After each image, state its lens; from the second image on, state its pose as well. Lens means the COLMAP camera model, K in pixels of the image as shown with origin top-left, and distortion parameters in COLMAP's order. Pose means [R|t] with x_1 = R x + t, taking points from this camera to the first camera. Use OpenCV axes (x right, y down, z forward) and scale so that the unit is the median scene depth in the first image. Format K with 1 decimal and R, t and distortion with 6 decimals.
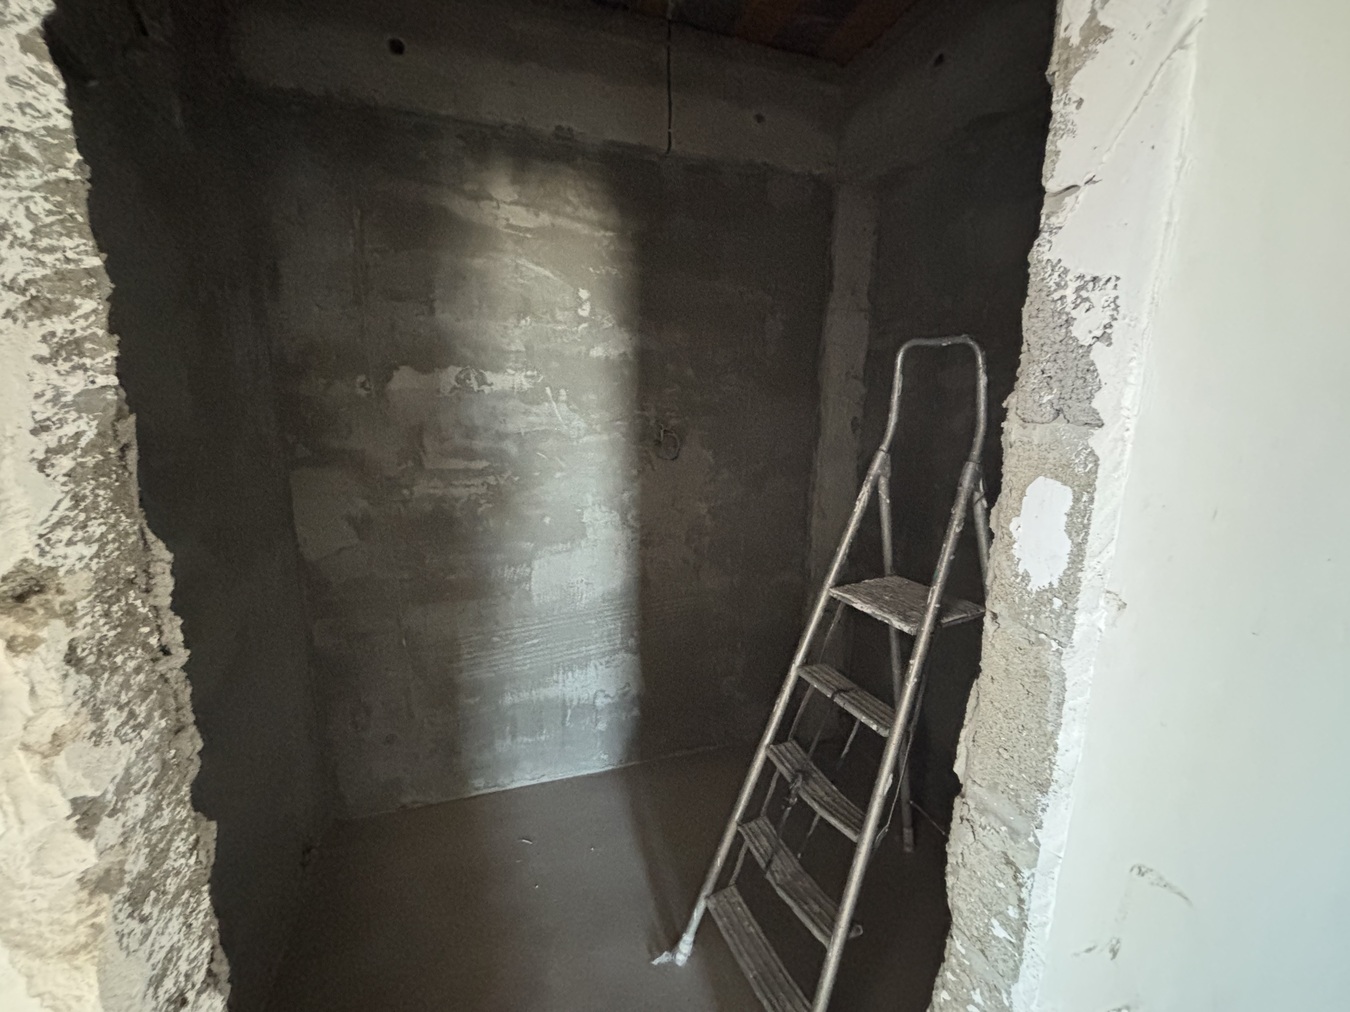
lens RADIAL K [[542.6, 0, 681.5], [0, 542.6, 504.1], [0, 0, 1]] dist [-0.002811, -0.000575]
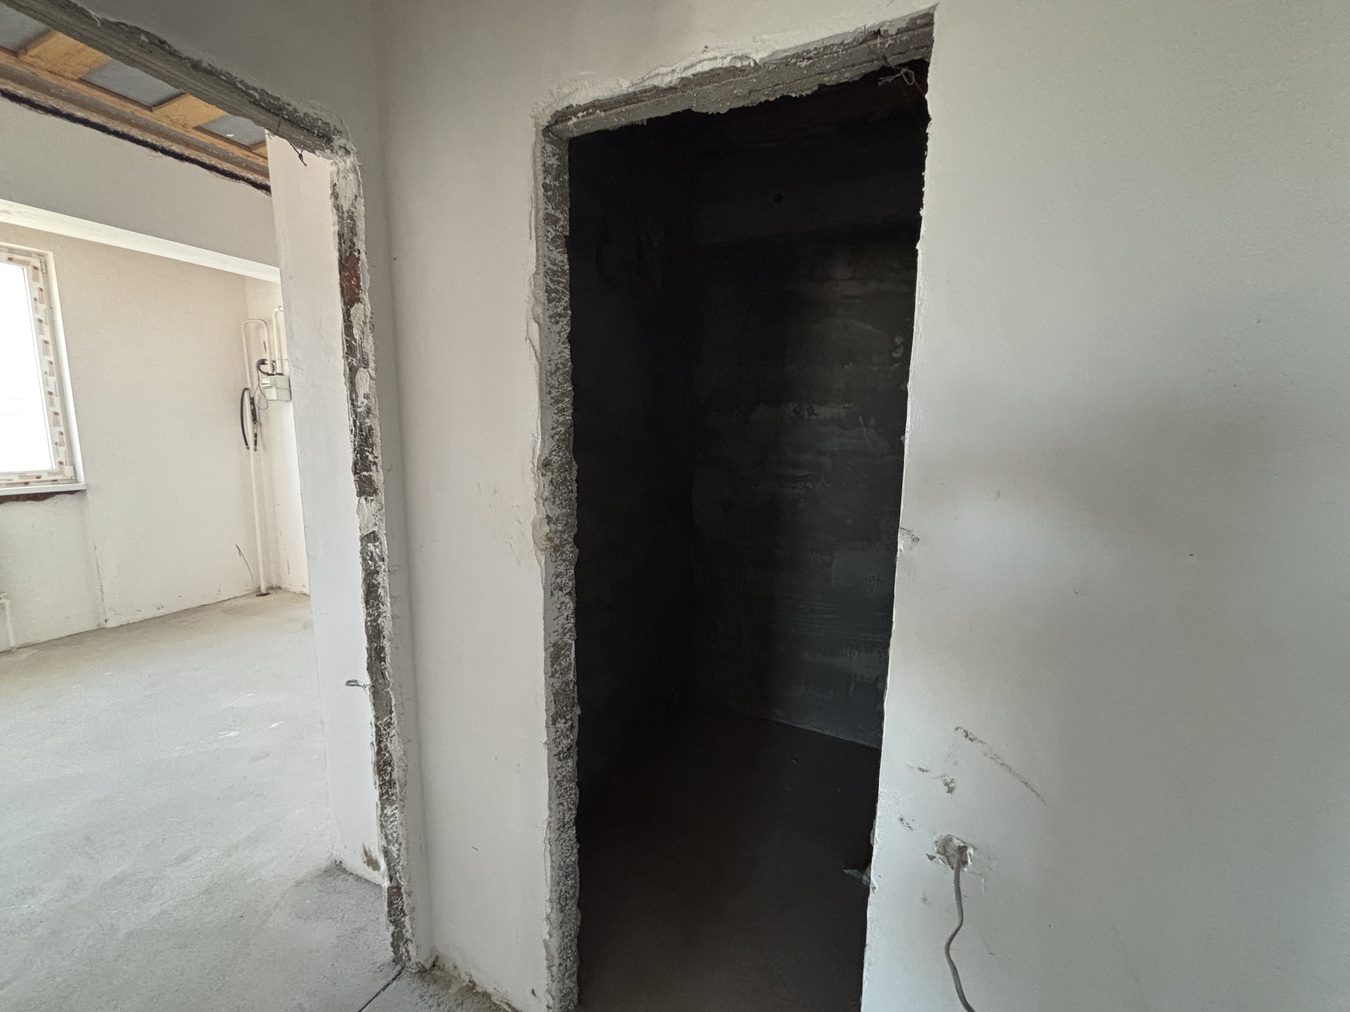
lens RADIAL K [[542.6, 0, 676.2], [0, 542.6, 503.3], [0, 0, 1]] dist [-0.002811, -0.000575]
pose [[0.712983, 0.099339, -0.694108, 0.366415], [-0.135088, 0.990829, 0.003043, 0.043183], [0.688045, 0.091596, 0.719864, -0.199508]]
